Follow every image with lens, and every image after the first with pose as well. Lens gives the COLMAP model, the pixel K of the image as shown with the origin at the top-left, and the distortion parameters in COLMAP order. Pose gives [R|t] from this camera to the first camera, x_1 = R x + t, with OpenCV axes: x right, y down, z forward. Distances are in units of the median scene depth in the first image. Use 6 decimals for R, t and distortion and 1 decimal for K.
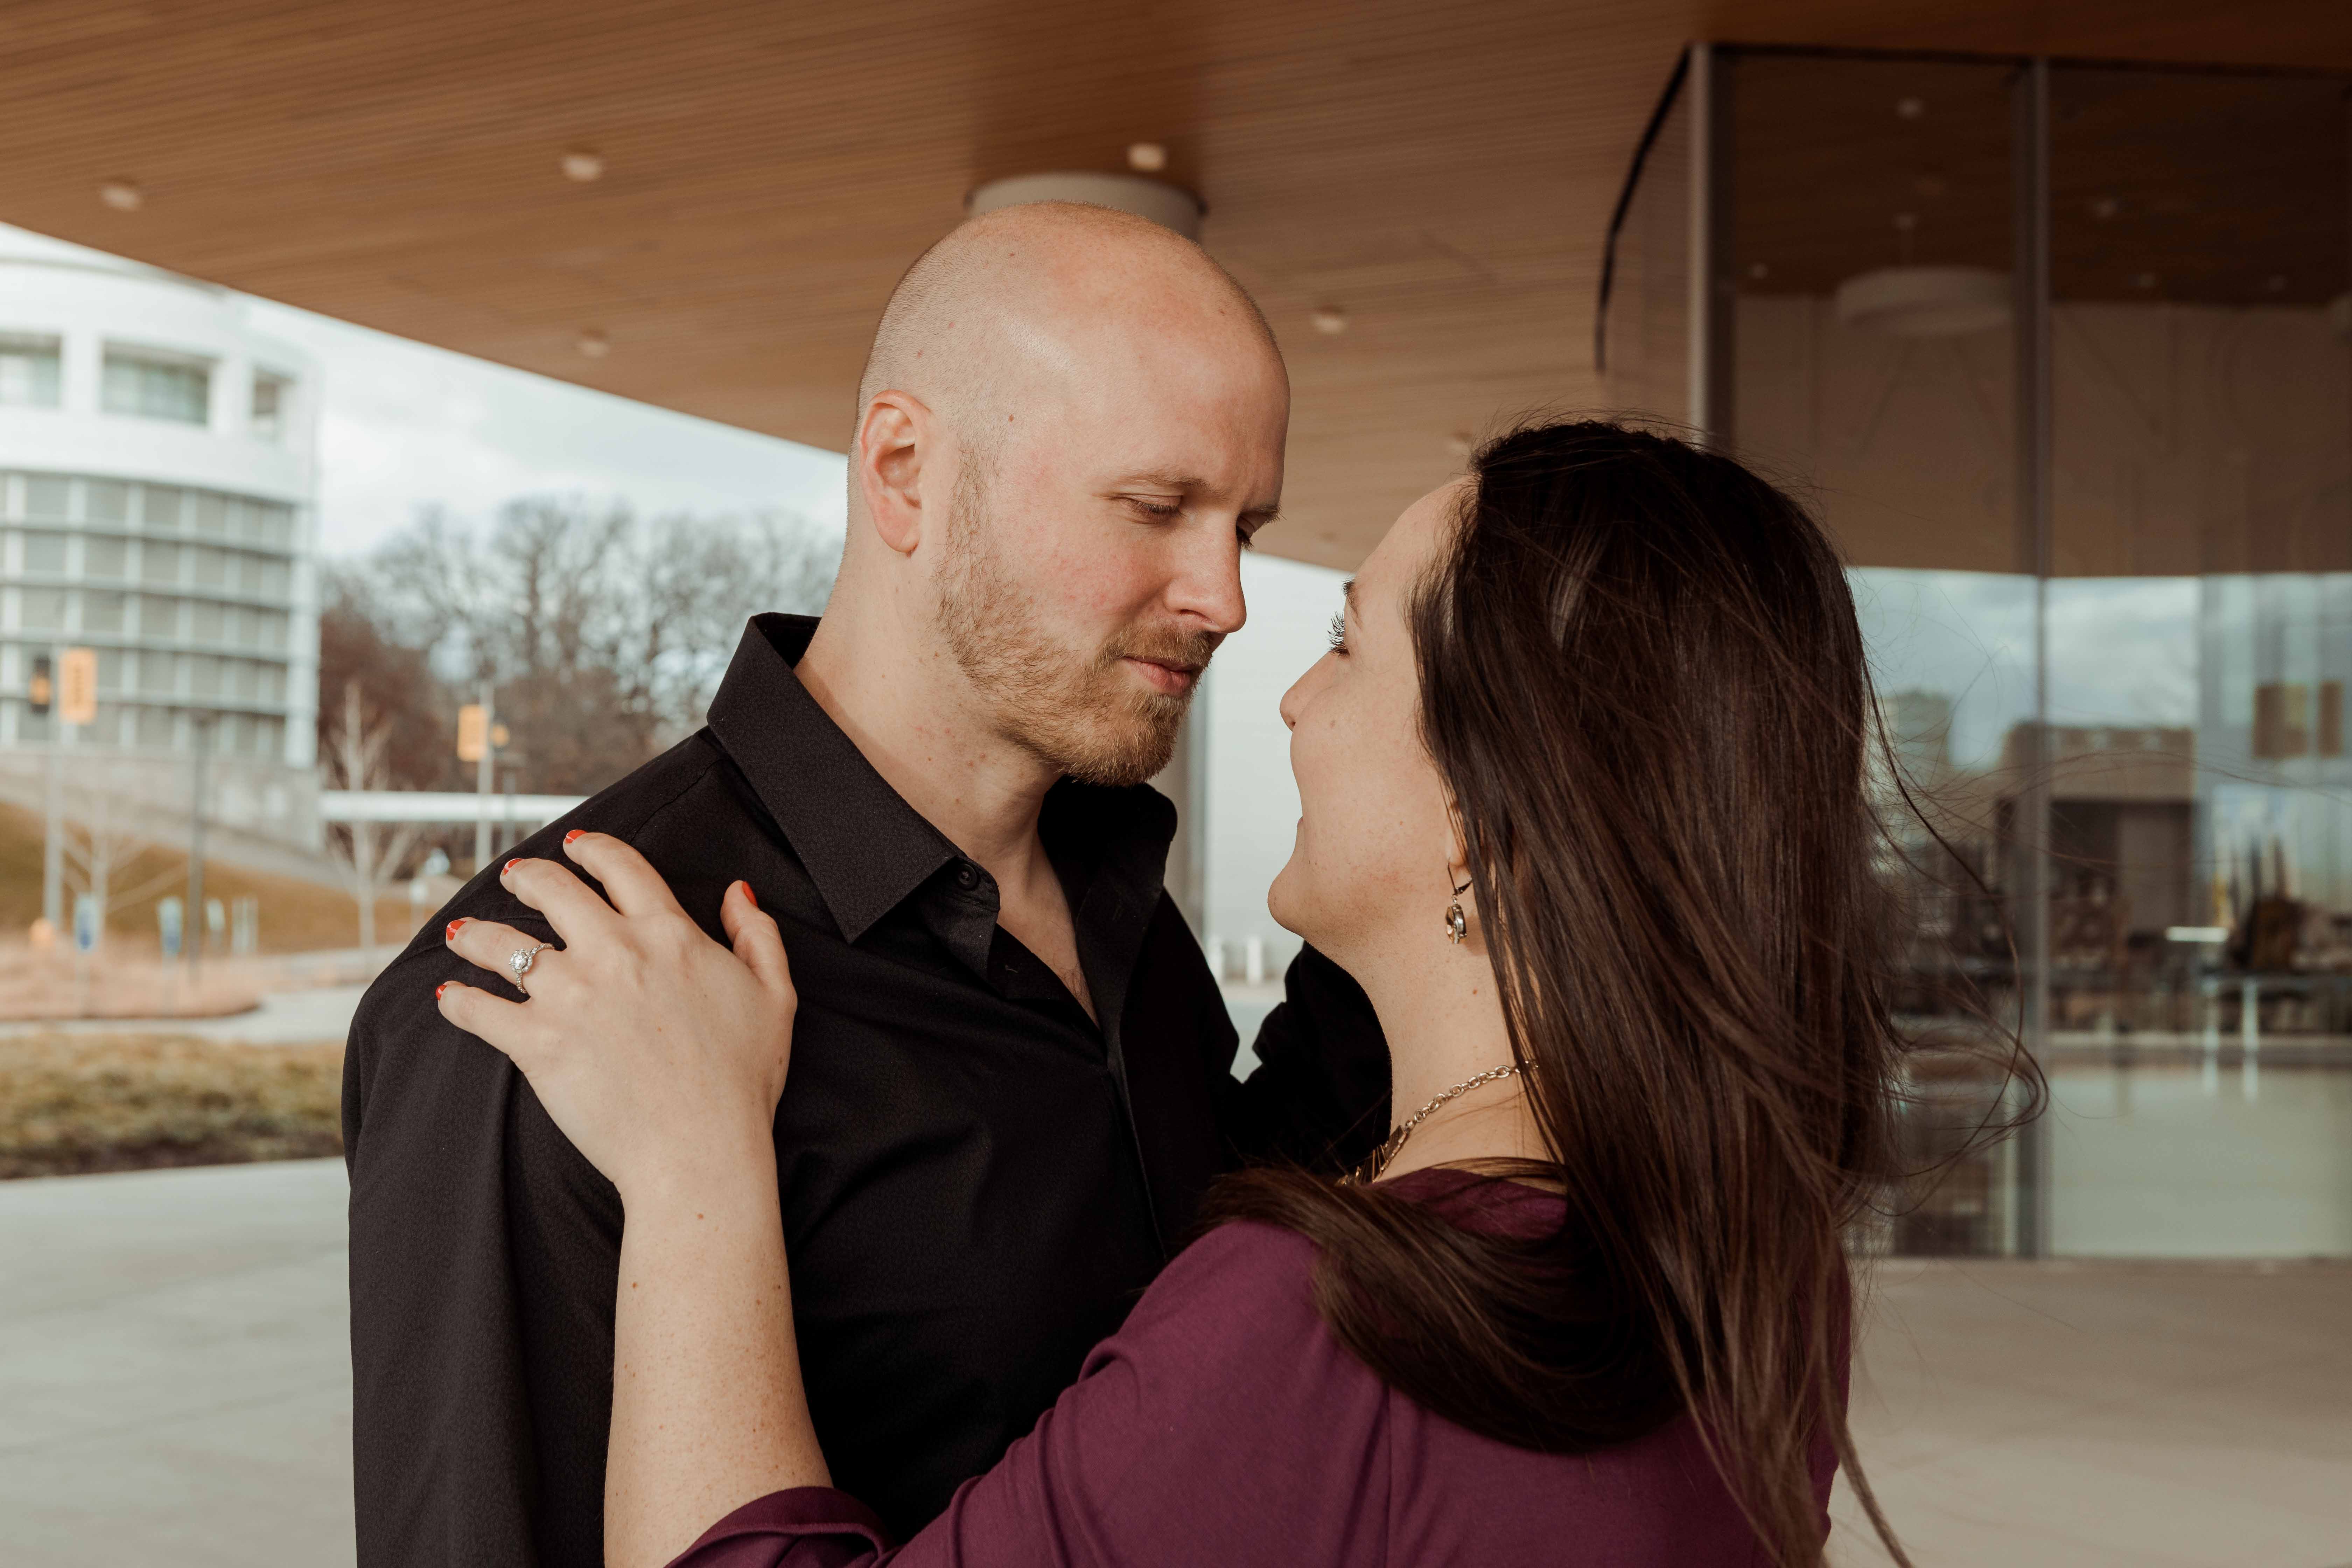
lens RADIAL K [[2885.9, 0, 1176.0], [0, 2885.9, 784.0], [0, 0, 1]] dist [-0.009839, 0.023734]
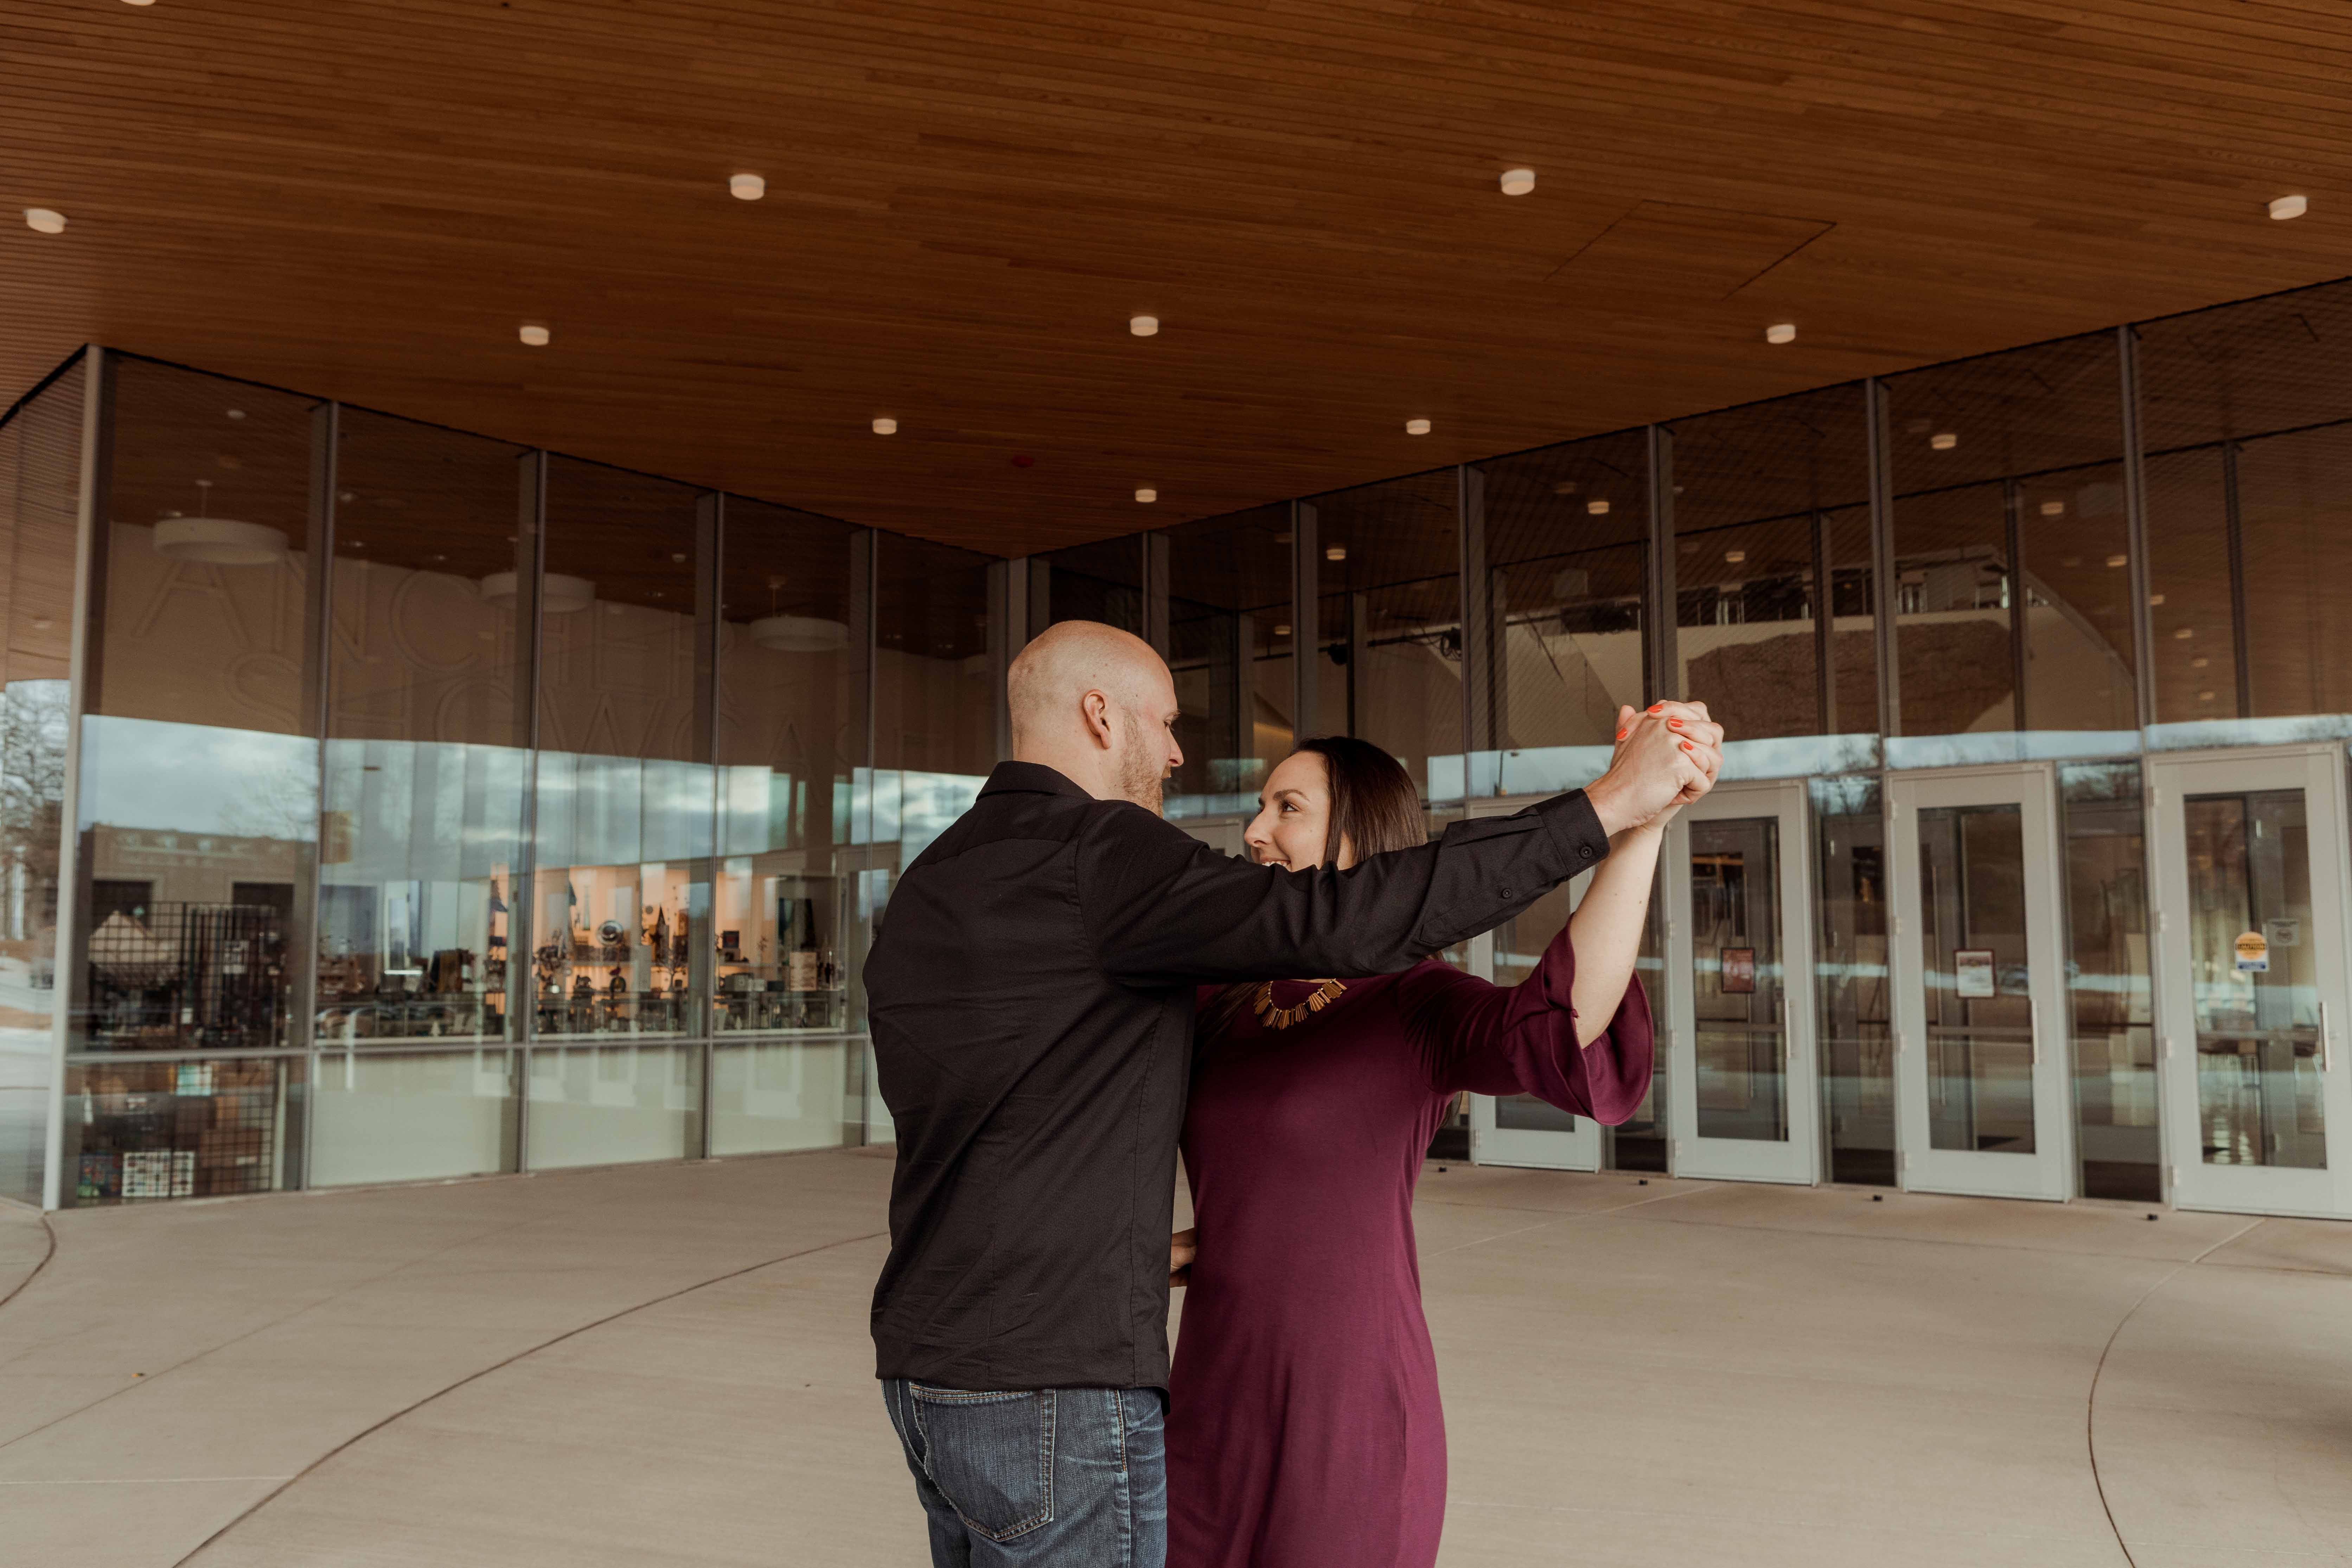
lens RADIAL K [[1993.3, 0, 1176.0], [0, 1993.3, 784.0], [0, 0, 1]] dist [-0.009526, 0.012057]
pose [[0.706674, 0.056291, 0.705297, -0.117073], [-0.022237, 0.998105, -0.057380, 0.002895], [-0.707190, 0.024865, 0.706586, -0.056646]]
